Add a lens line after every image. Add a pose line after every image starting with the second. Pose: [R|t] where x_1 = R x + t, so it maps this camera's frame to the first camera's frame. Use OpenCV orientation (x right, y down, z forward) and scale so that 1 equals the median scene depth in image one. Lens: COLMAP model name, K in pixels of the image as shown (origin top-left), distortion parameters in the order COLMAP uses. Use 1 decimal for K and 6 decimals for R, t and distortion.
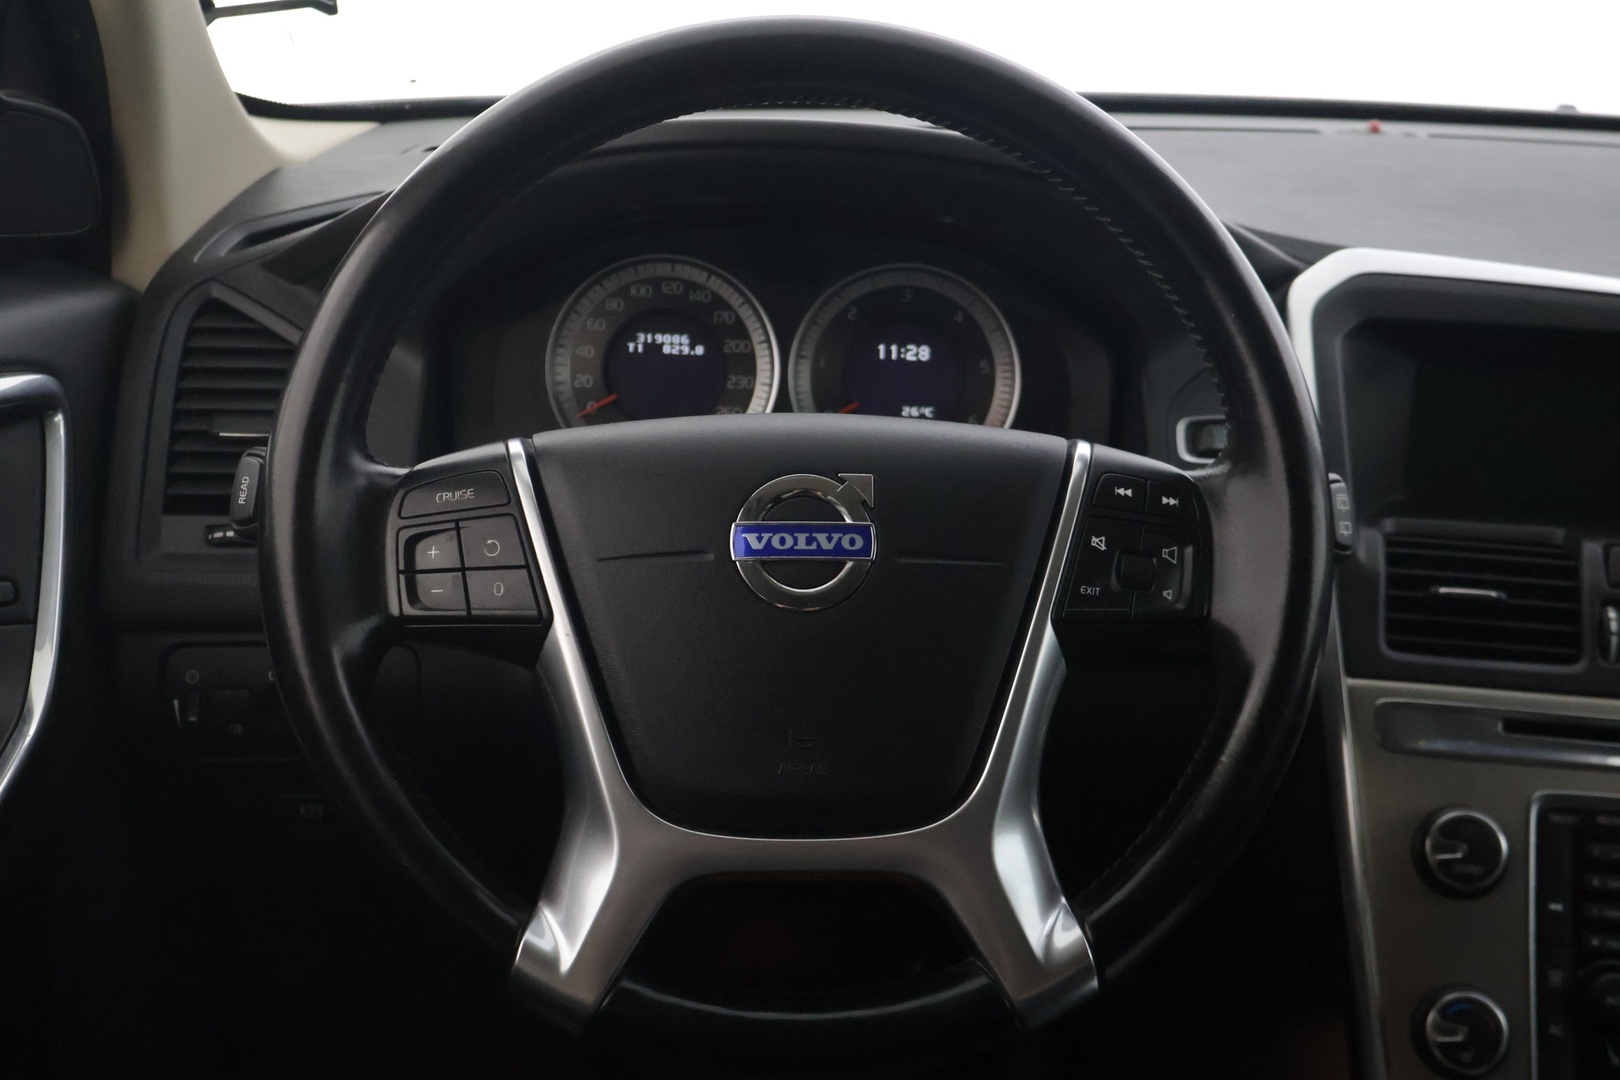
lens RADIAL K [[1904.9, 0, 810.0], [0, 1904.9, 540.0], [0, 0, 1]] dist [0.009241, -0.007632]
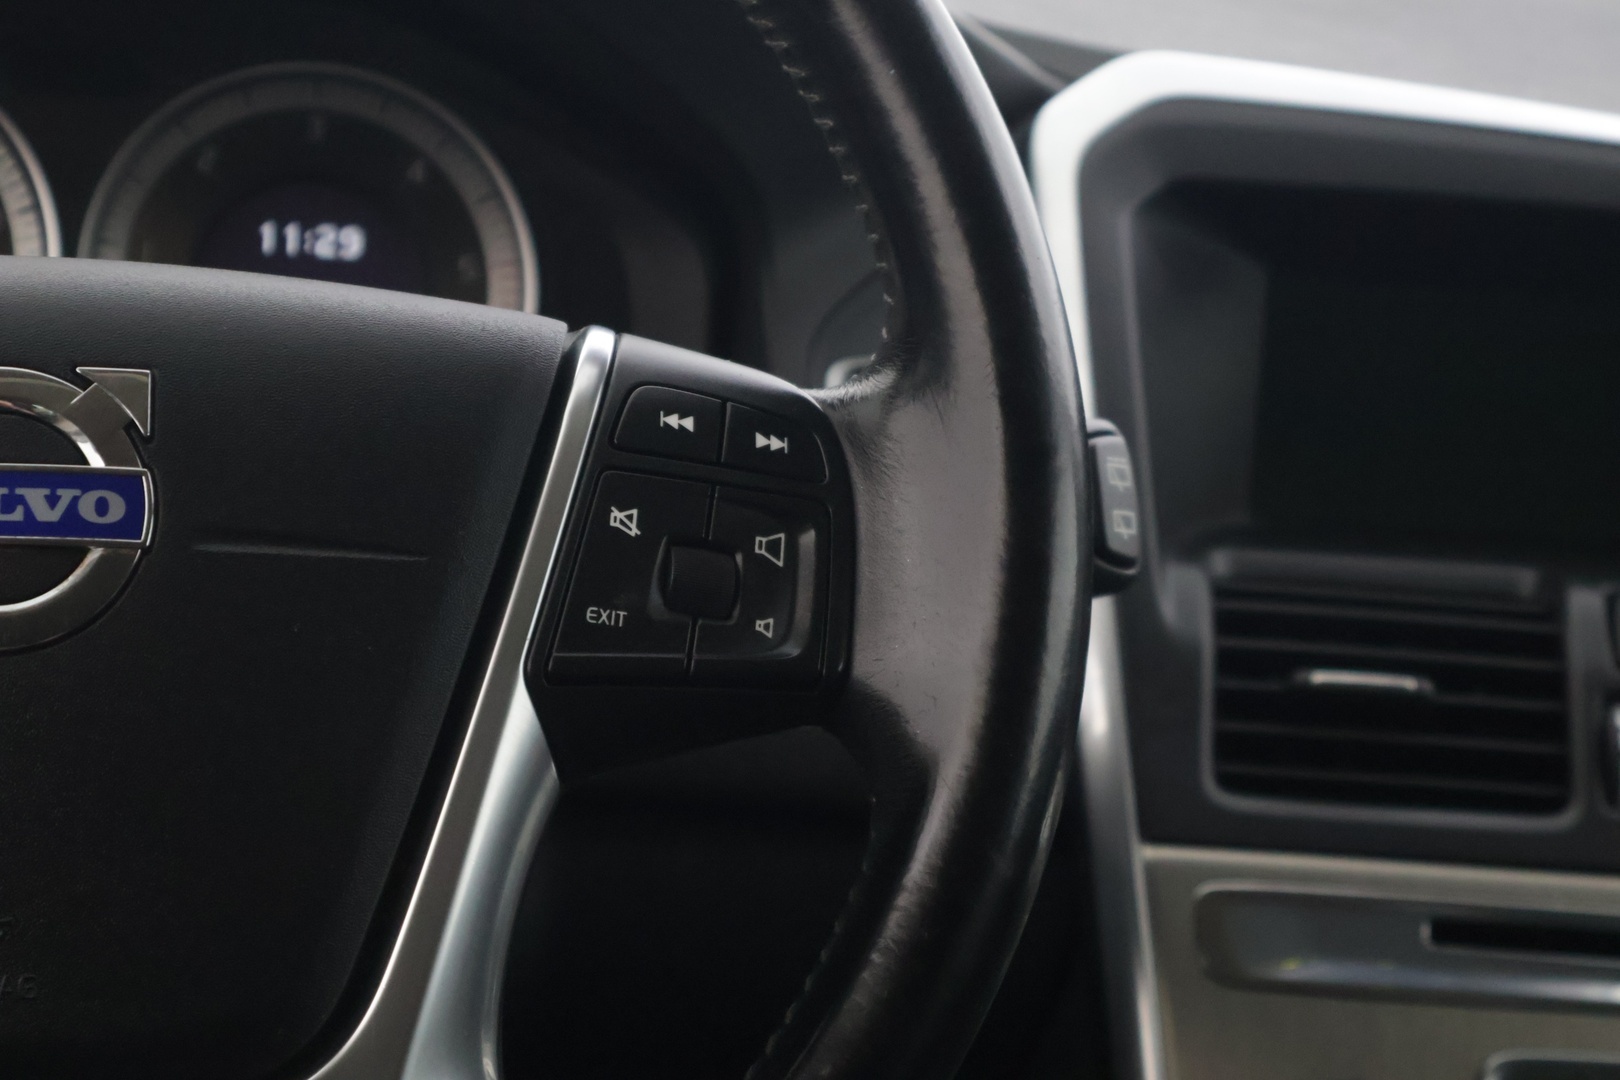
lens RADIAL K [[3273.6, 0, 810.0], [0, 3273.6, 540.0], [0, 0, 1]] dist [0.020716, 0.132581]
pose [[0.987950, 0.006679, 0.154631, 0.064038], [0.003707, 0.997760, -0.066785, 0.058679], [-0.154731, 0.066554, 0.985712, 0.152911]]
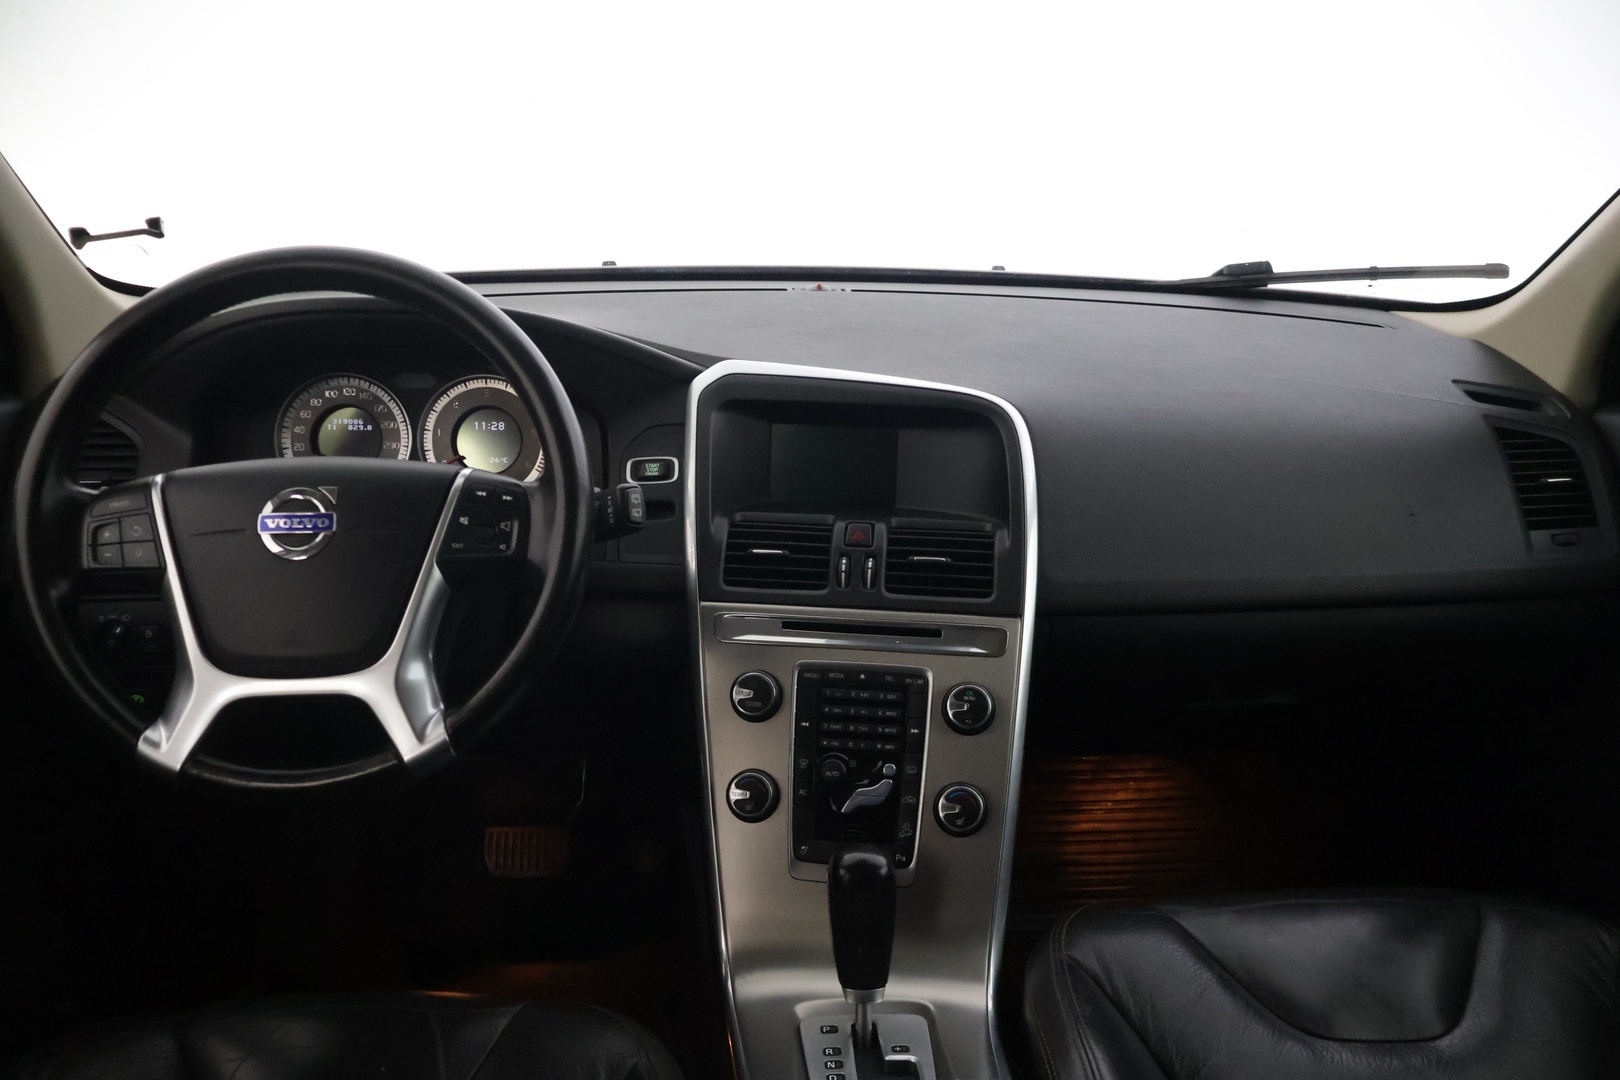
lens RADIAL K [[1377.0, 0, 810.0], [0, 1377.0, 540.0], [0, 0, 1]] dist [-0.003502, 0.000190]
pose [[0.999554, -0.026621, 0.013537, 0.444074], [0.026930, 0.999368, -0.023211, 0.057614], [-0.012910, 0.023565, 0.999639, -0.342045]]
